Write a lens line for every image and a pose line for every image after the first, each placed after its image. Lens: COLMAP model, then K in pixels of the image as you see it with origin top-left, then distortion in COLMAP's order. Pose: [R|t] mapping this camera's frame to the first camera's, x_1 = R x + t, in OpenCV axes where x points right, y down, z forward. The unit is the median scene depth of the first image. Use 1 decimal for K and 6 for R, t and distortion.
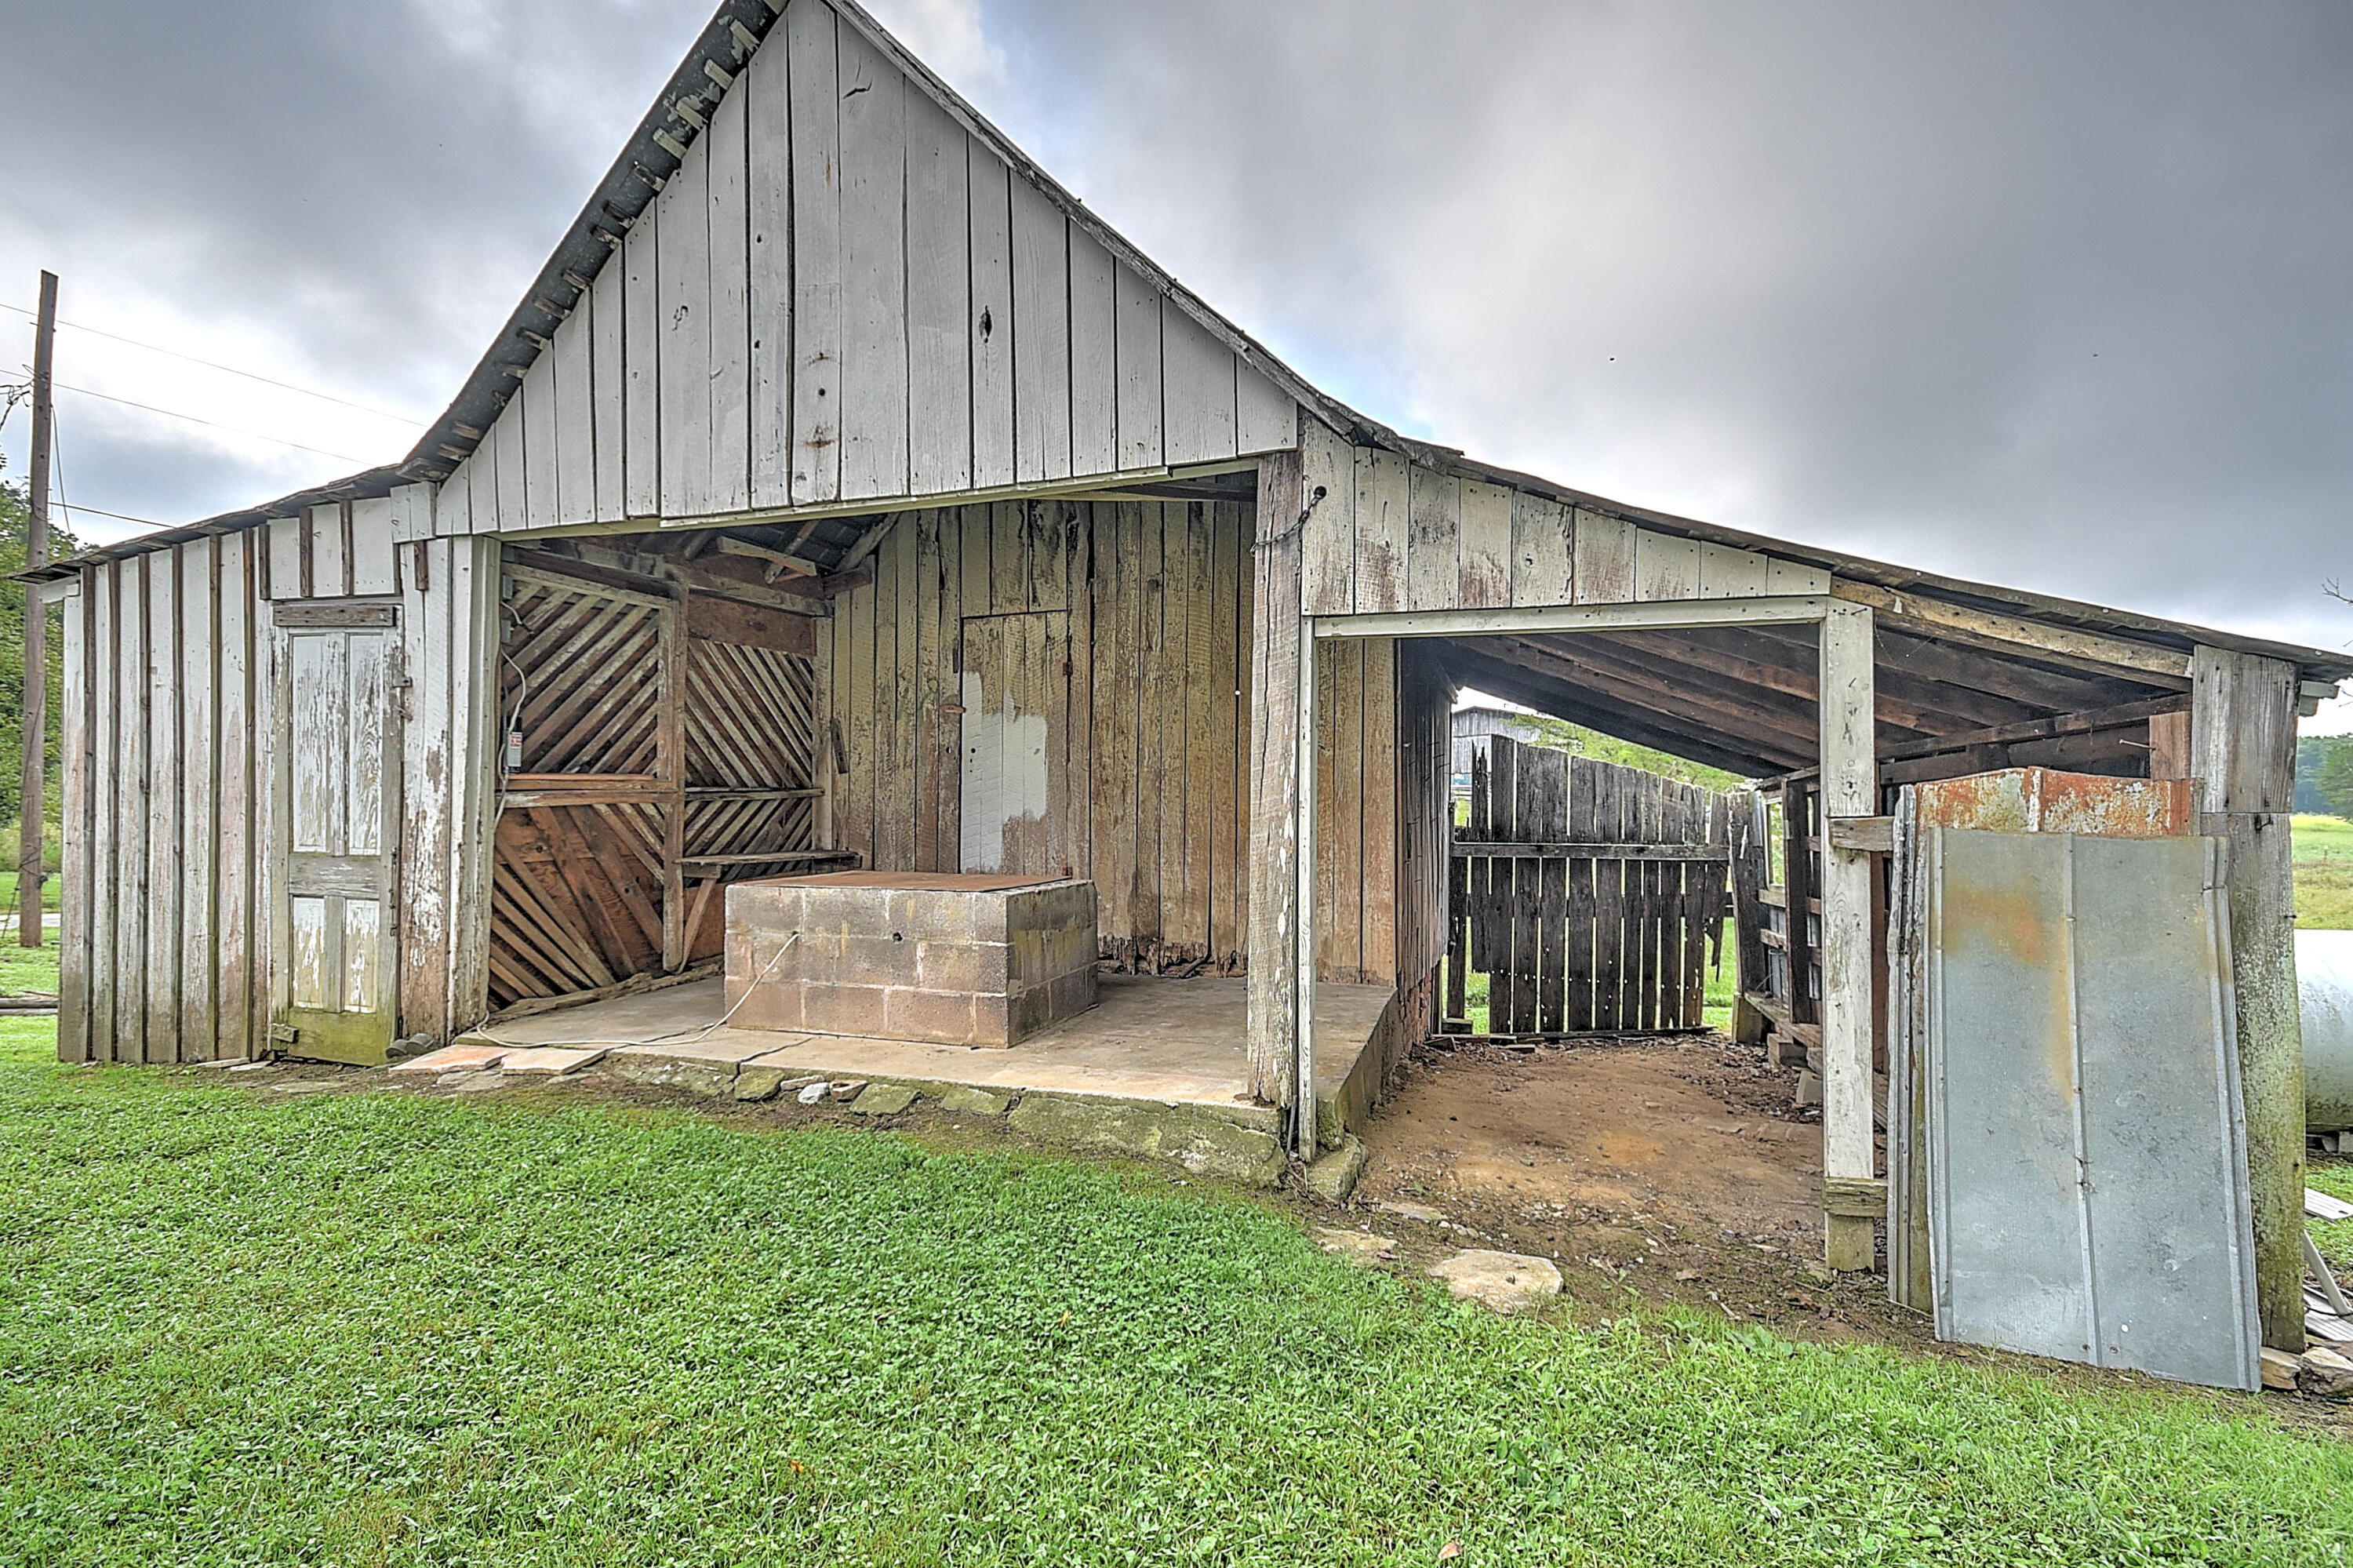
lens RADIAL K [[1029.3, 0, 1186.5], [0, 1029.3, 828.0], [0, 0, 1]] dist [0.012035, -0.003538]
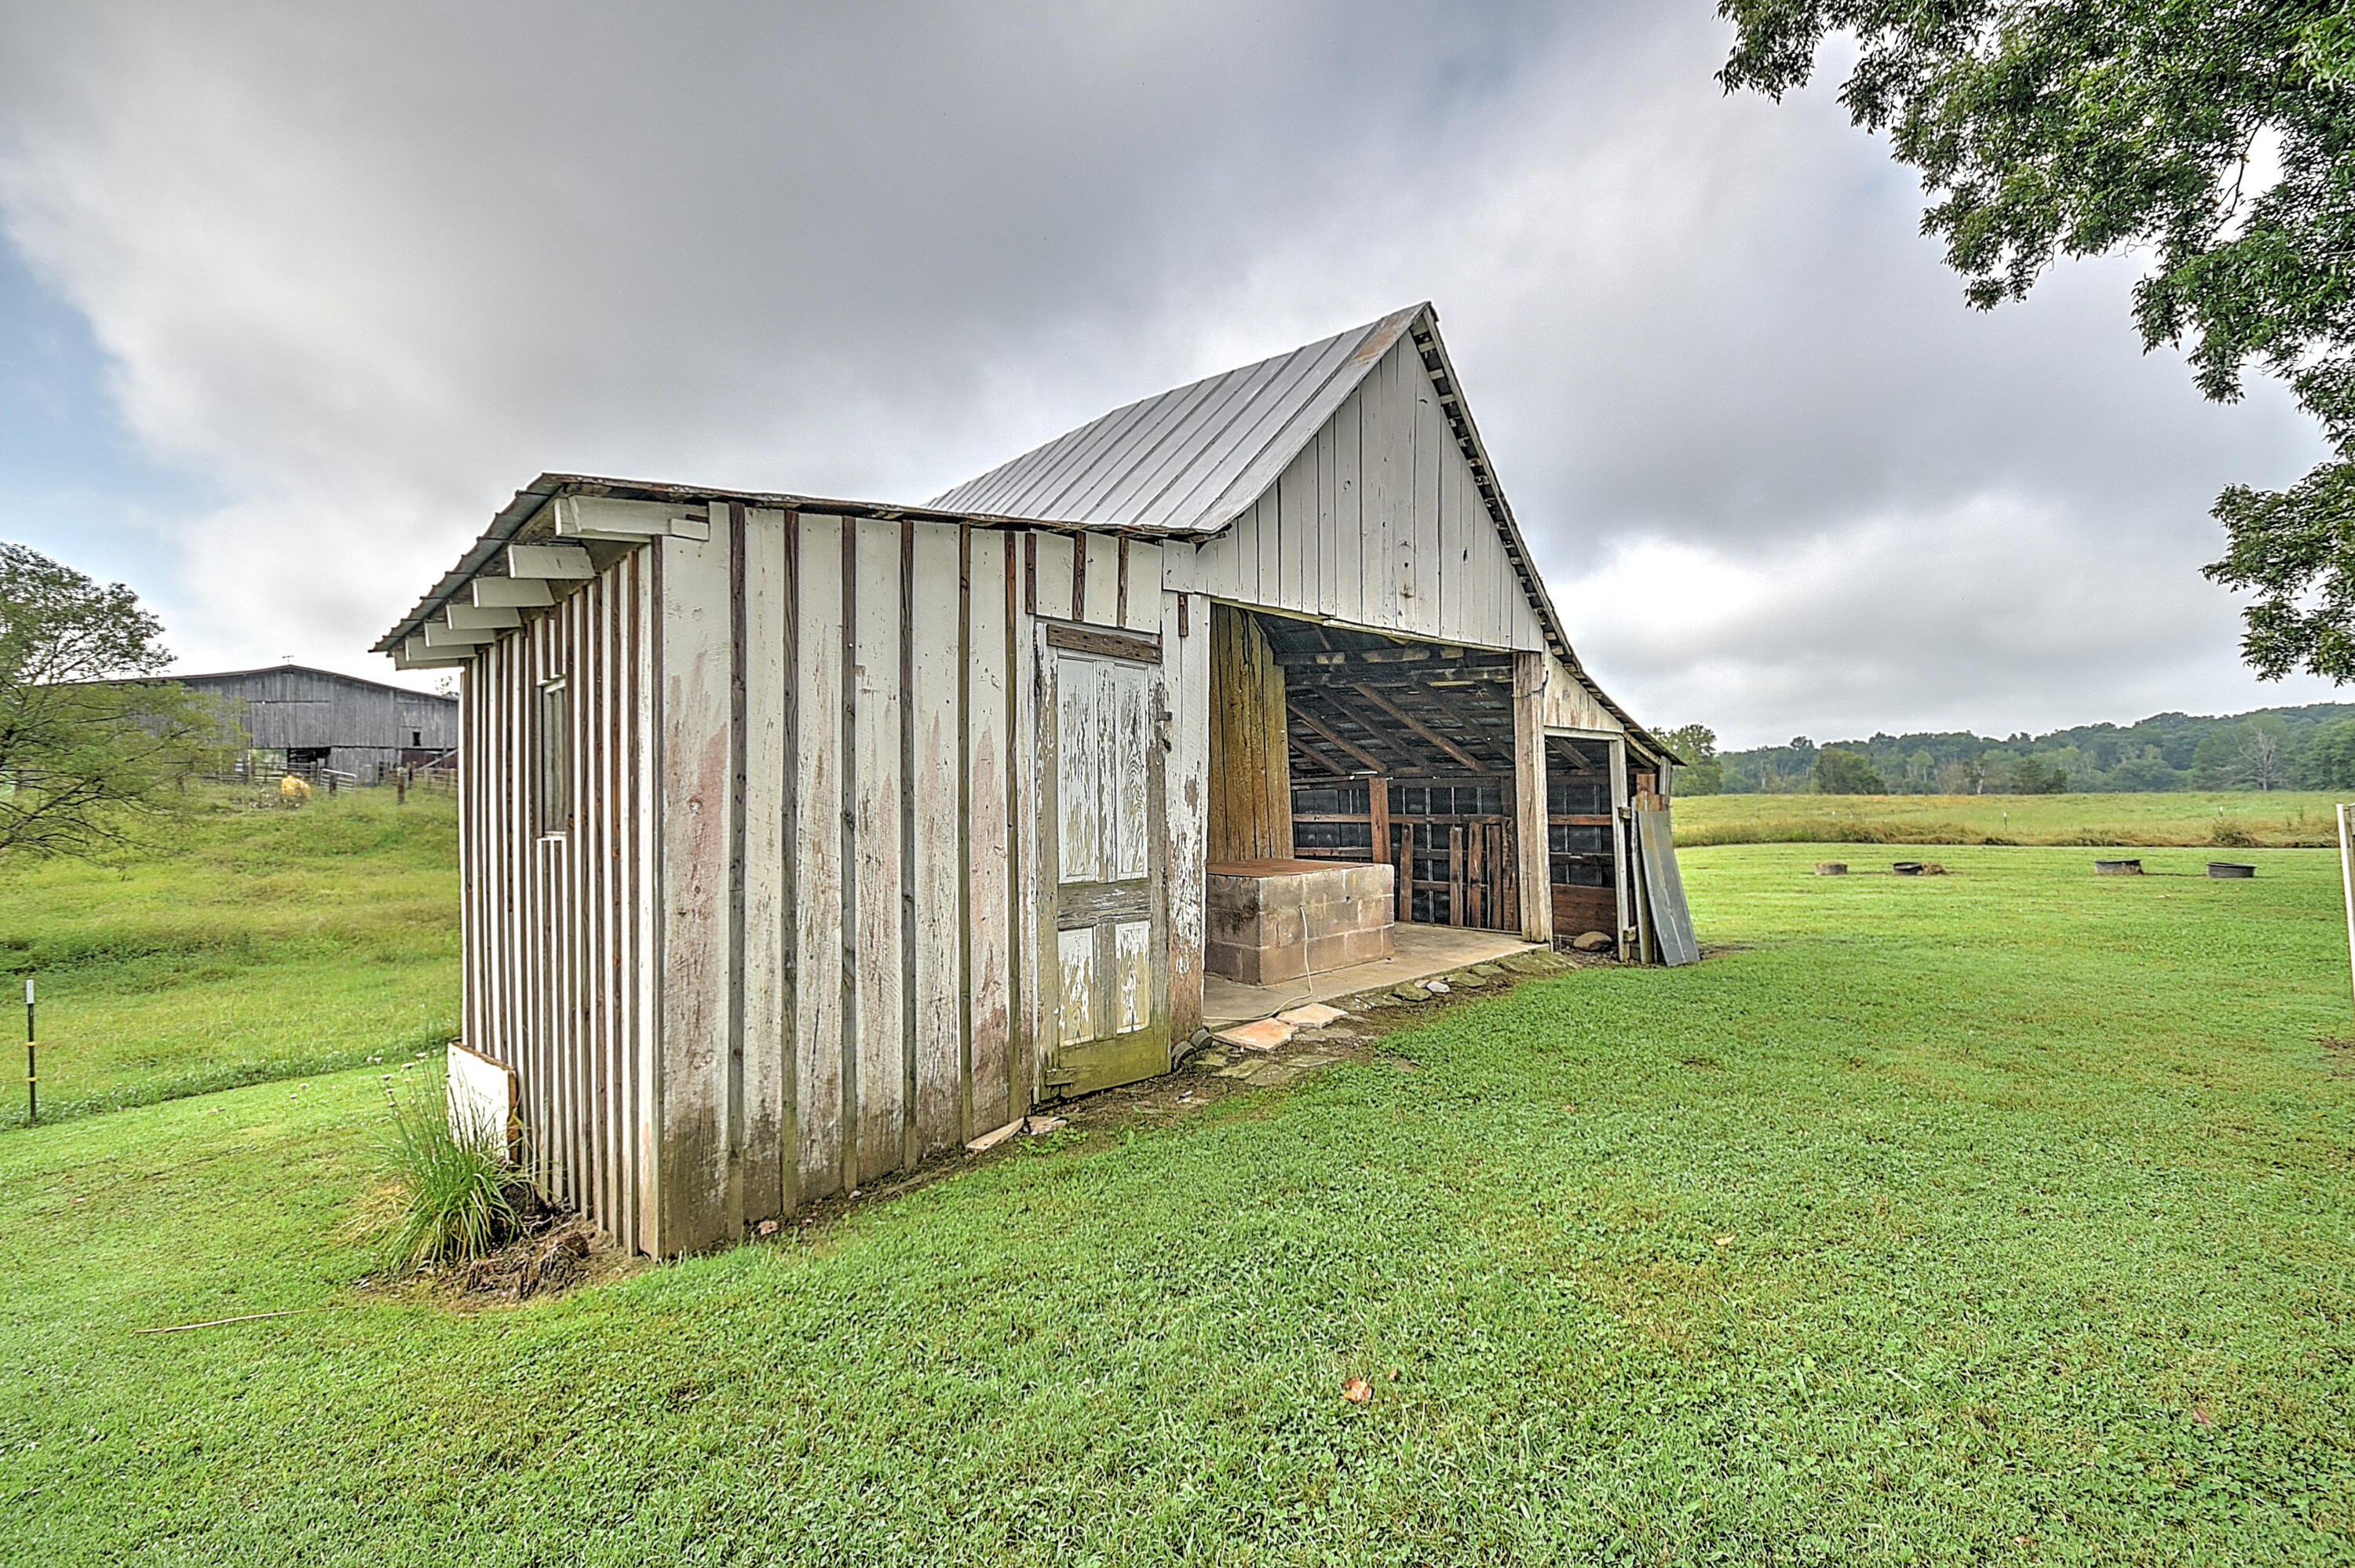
lens RADIAL K [[1030.0, 0, 1175.7], [0, 1030.0, 778.7], [0, 0, 1]] dist [0.012035, -0.003538]
pose [[0.481042, -0.001889, 0.876695, -1.681551], [0.025513, 0.999604, -0.011845, -0.060690], [-0.876326, 0.028065, 0.480900, 0.461365]]
